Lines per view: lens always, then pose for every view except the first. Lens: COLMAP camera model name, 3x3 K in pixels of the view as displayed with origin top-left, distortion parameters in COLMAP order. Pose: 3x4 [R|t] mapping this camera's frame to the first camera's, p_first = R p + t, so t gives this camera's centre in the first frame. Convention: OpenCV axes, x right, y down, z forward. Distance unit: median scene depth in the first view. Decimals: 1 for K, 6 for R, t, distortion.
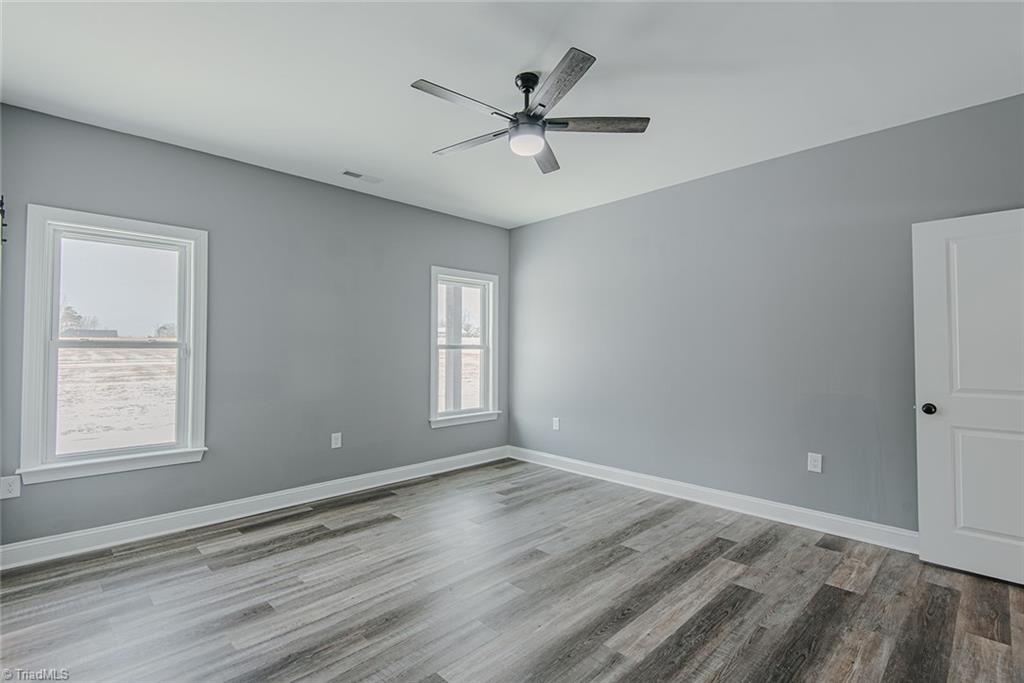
lens RADIAL K [[473.7, 0, 513.6], [0, 473.7, 356.7], [0, 0, 1]] dist [0.028906, -0.026659]
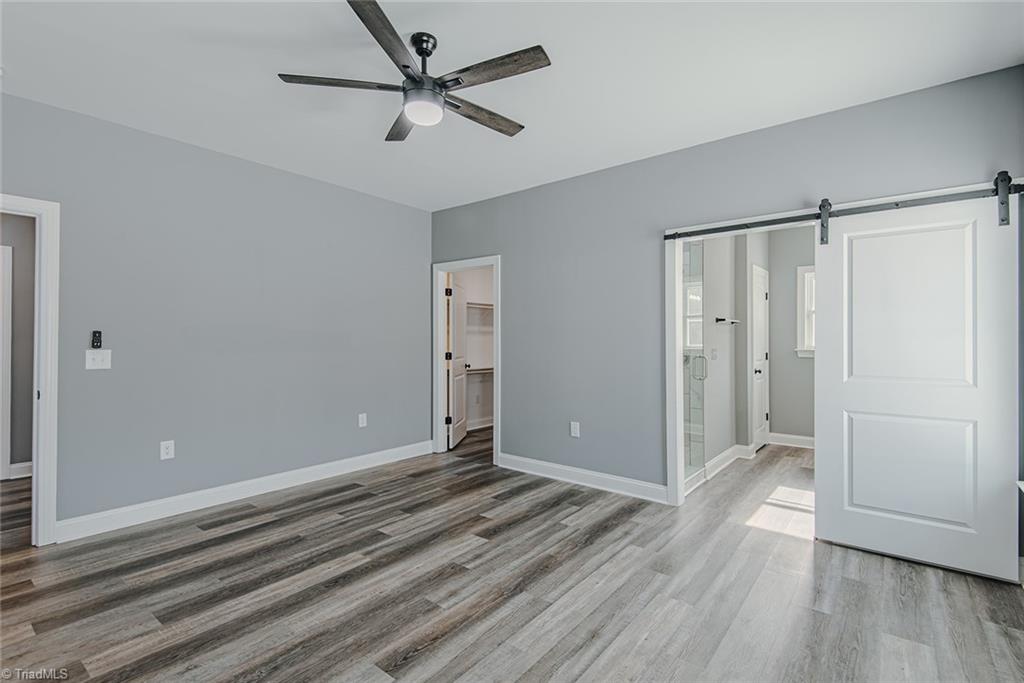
lens RADIAL K [[483.7, 0, 526.4], [0, 483.7, 338.4], [0, 0, 1]] dist [0.043246, -0.027710]
pose [[-0.989541, -0.001406, -0.144247, -0.030374], [-0.003603, 0.999881, 0.014969, -0.029082], [0.144209, 0.015333, -0.989428, 1.739480]]
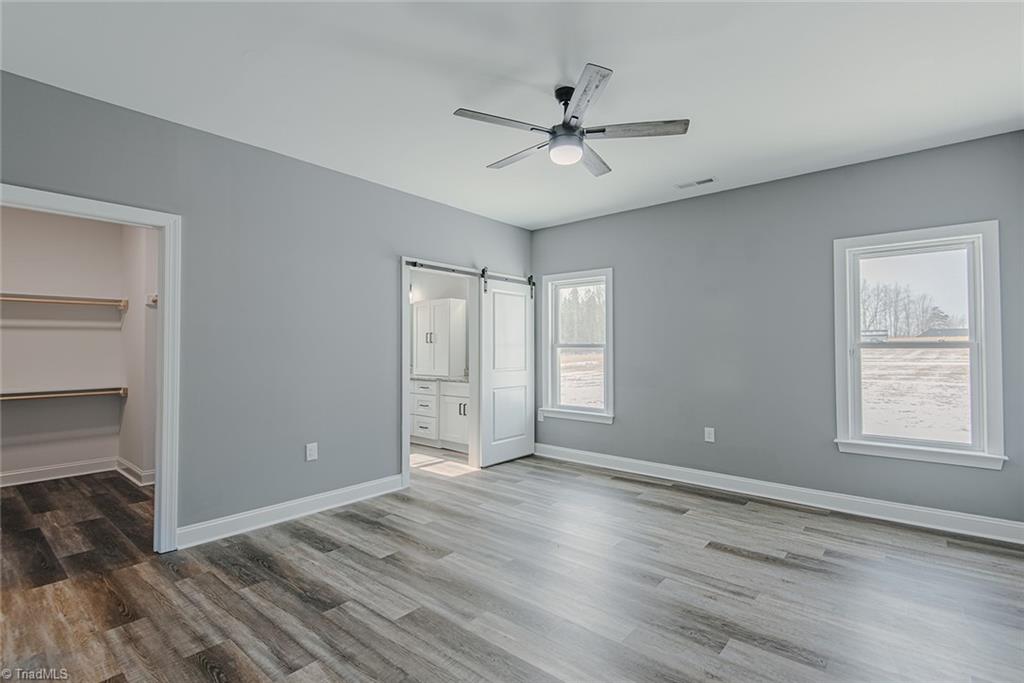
lens RADIAL K [[469.1, 0, 518.0], [0, 469.1, 338.8], [0, 0, 1]] dist [0.038856, -0.025213]
pose [[0.106167, -0.019555, -0.994156, 0.956374], [-0.017300, 0.999619, -0.021510, -0.013450], [0.994198, 0.019482, 0.105788, 0.679977]]
